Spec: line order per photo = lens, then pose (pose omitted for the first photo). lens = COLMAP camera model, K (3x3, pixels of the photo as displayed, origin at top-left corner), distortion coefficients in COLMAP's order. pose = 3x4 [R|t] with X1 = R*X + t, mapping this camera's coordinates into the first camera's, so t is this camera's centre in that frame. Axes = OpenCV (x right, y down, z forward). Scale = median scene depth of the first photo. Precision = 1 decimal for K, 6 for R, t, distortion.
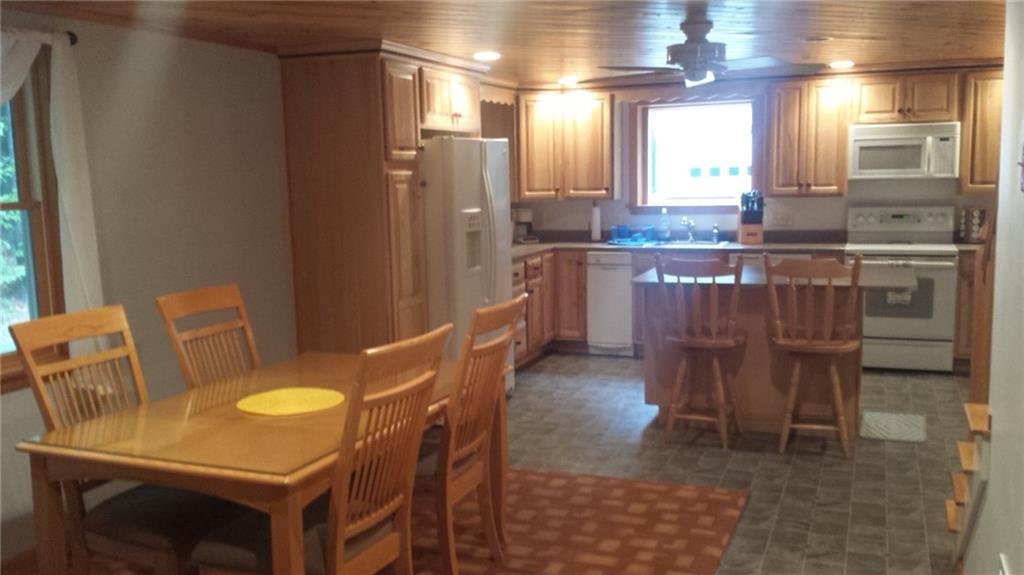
lens RADIAL K [[964.8, 0, 512.0], [0, 964.8, 287.5], [0, 0, 1]] dist [0.198520, -0.446529]
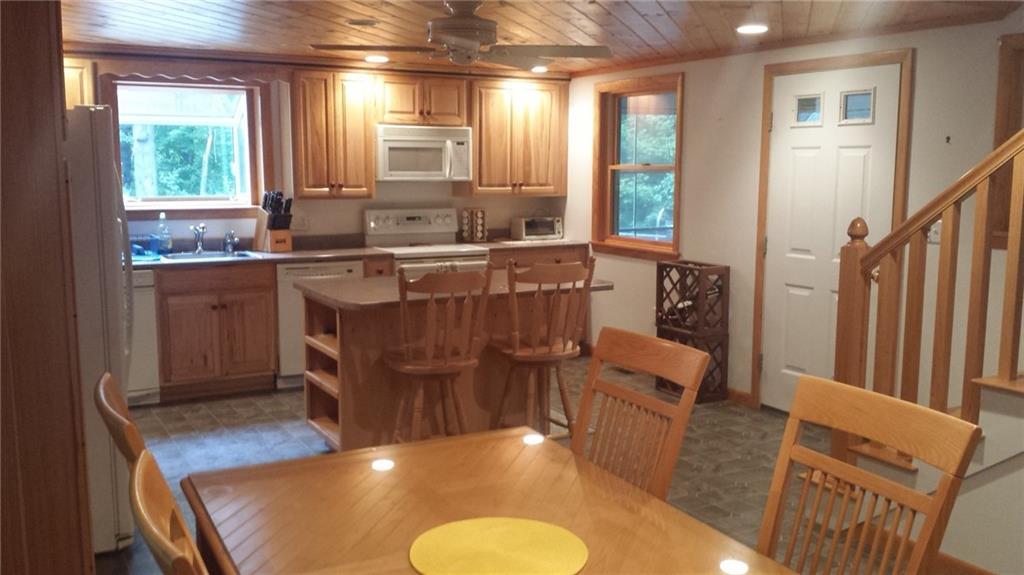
lens RADIAL K [[964.8, 0, 512.0], [0, 964.8, 287.5], [0, 0, 1]] dist [0.198520, -0.446529]
pose [[0.649639, -0.076305, 0.756403, -0.296249], [0.077615, 0.996408, 0.033856, -0.027793], [-0.756270, 0.036714, 0.653229, 0.282071]]
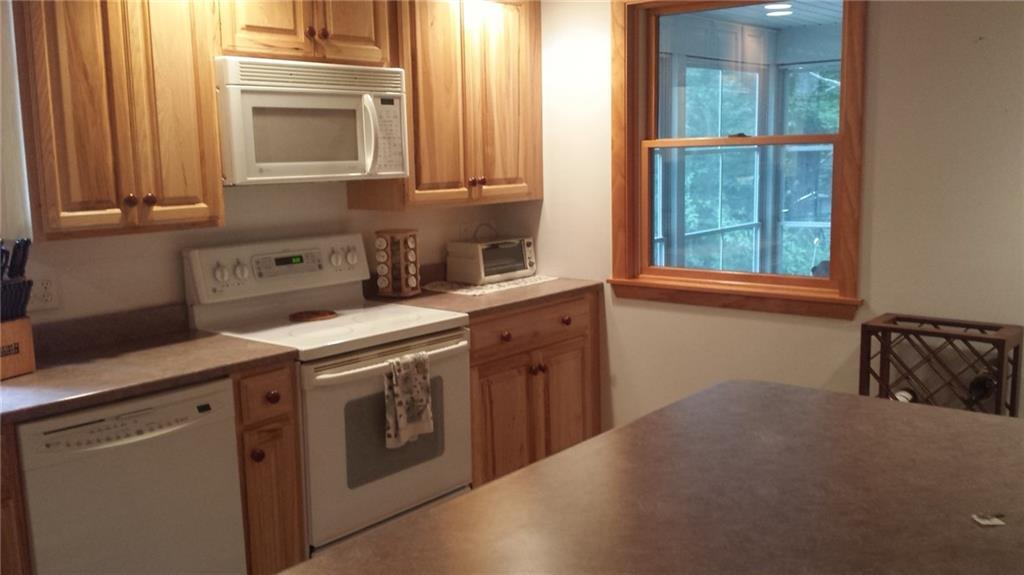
lens RADIAL K [[964.8, 0, 512.0], [0, 964.8, 287.5], [0, 0, 1]] dist [0.198520, -0.446529]
pose [[0.331145, -0.122997, 0.935529, -0.016186], [0.133170, 0.987636, 0.082710, -0.084668], [-0.934135, 0.097195, 0.343430, 0.741432]]
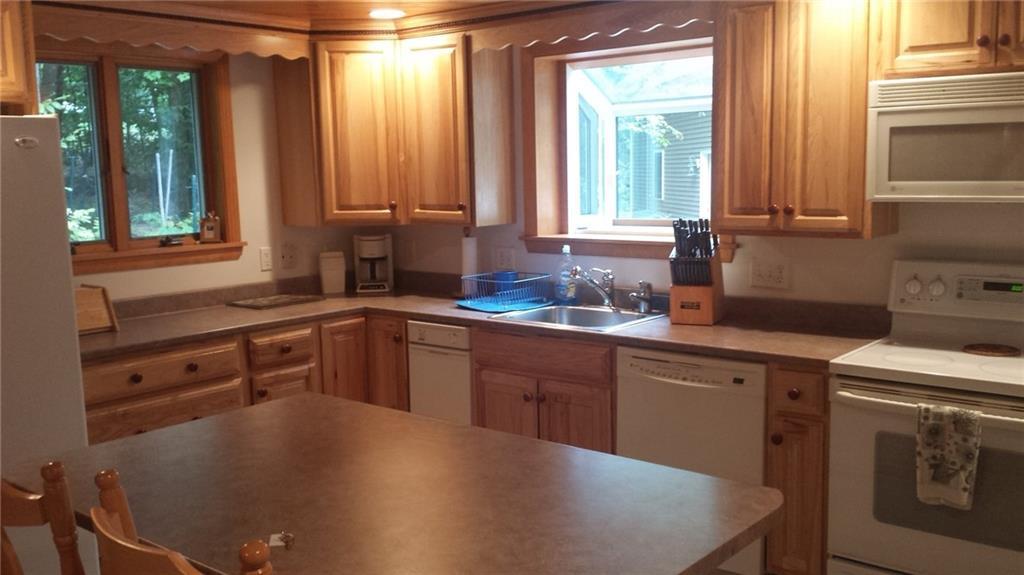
lens RADIAL K [[964.8, 0, 512.0], [0, 964.8, 287.5], [0, 0, 1]] dist [0.198520, -0.446529]
pose [[0.946500, 0.042729, -0.319863, 0.330456], [-0.040010, 0.999086, 0.015073, -0.070442], [0.320215, -0.001469, 0.947344, 0.518698]]
